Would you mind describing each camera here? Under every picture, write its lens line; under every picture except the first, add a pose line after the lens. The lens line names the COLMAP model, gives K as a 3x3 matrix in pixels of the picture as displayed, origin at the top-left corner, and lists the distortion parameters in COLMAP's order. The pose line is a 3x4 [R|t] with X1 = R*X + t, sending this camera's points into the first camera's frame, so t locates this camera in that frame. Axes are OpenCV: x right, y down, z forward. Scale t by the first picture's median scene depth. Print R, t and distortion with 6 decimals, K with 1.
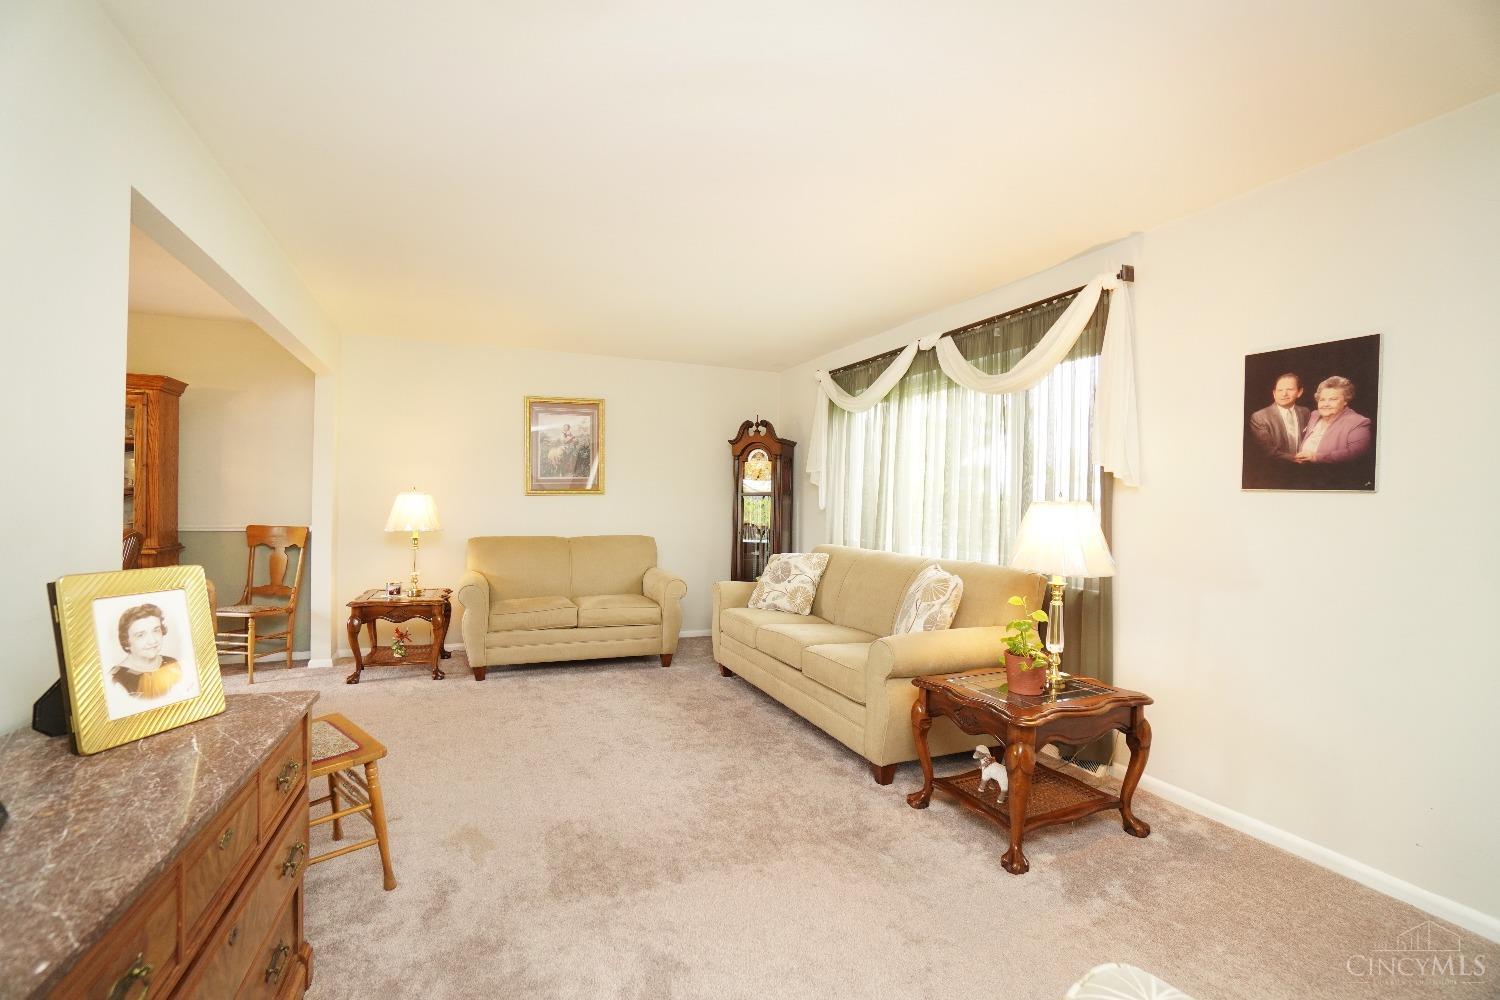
lens RADIAL K [[690.0, 0, 750.0], [0, 690.0, 500.0], [0, 0, 1]] dist [-0.066484, 0.025333]
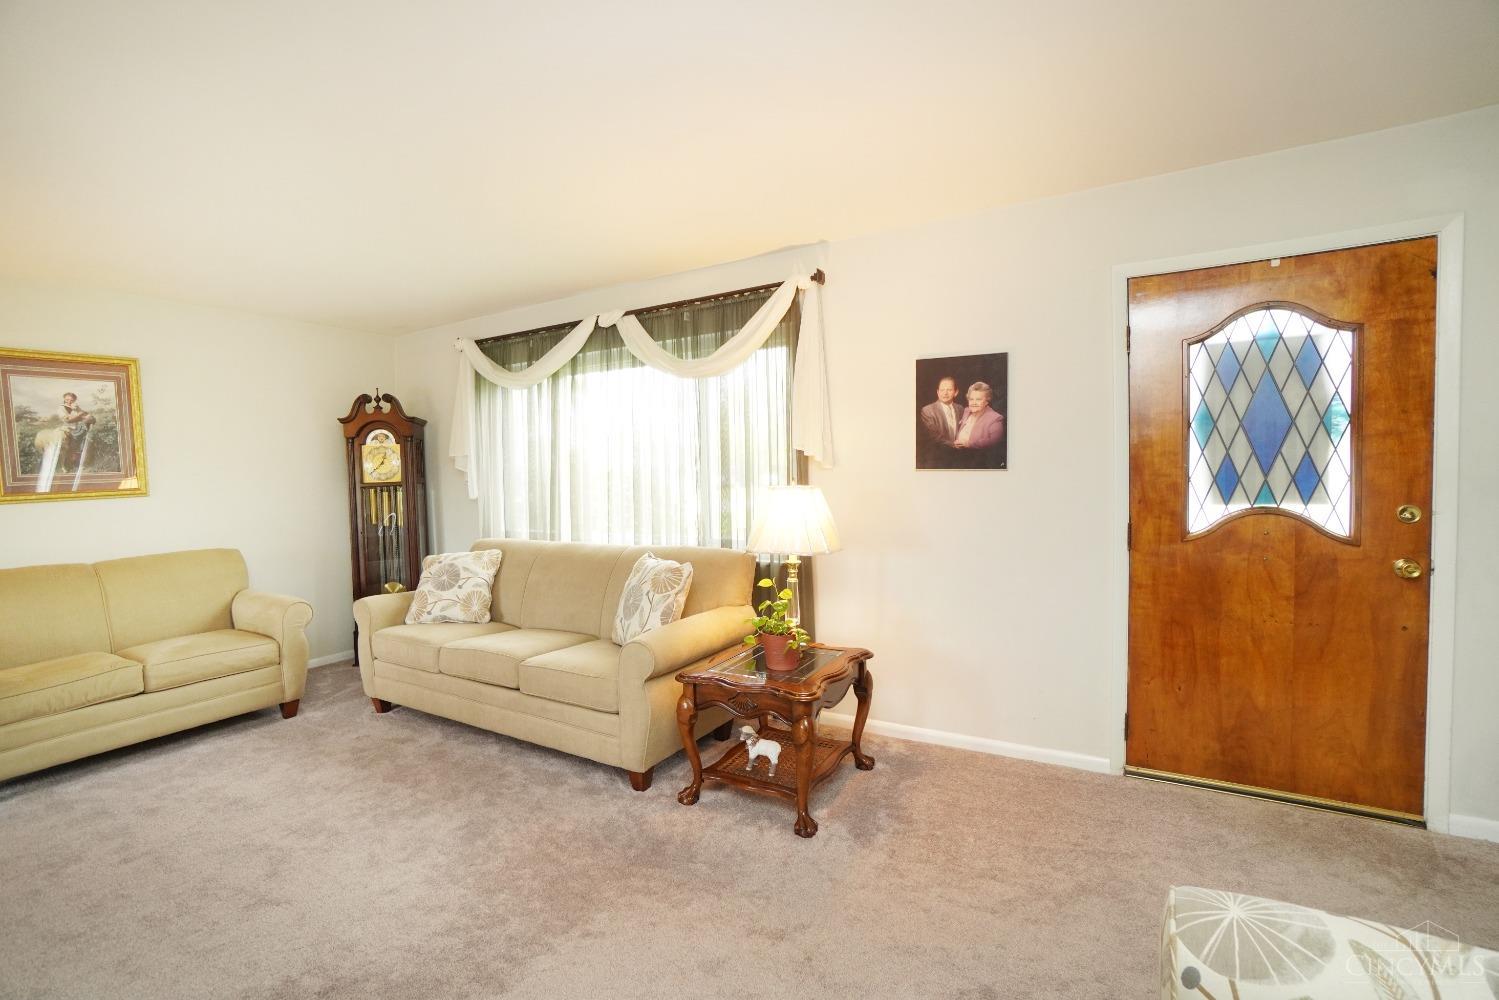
lens RADIAL K [[689.5, 0, 749.5], [0, 689.5, 500.0], [0, 0, 1]] dist [-0.066484, 0.025333]
pose [[0.794404, -0.060524, 0.604366, -0.212571], [0.033971, 0.997893, 0.055281, -0.031414], [-0.606438, -0.023384, 0.794787, 0.144885]]
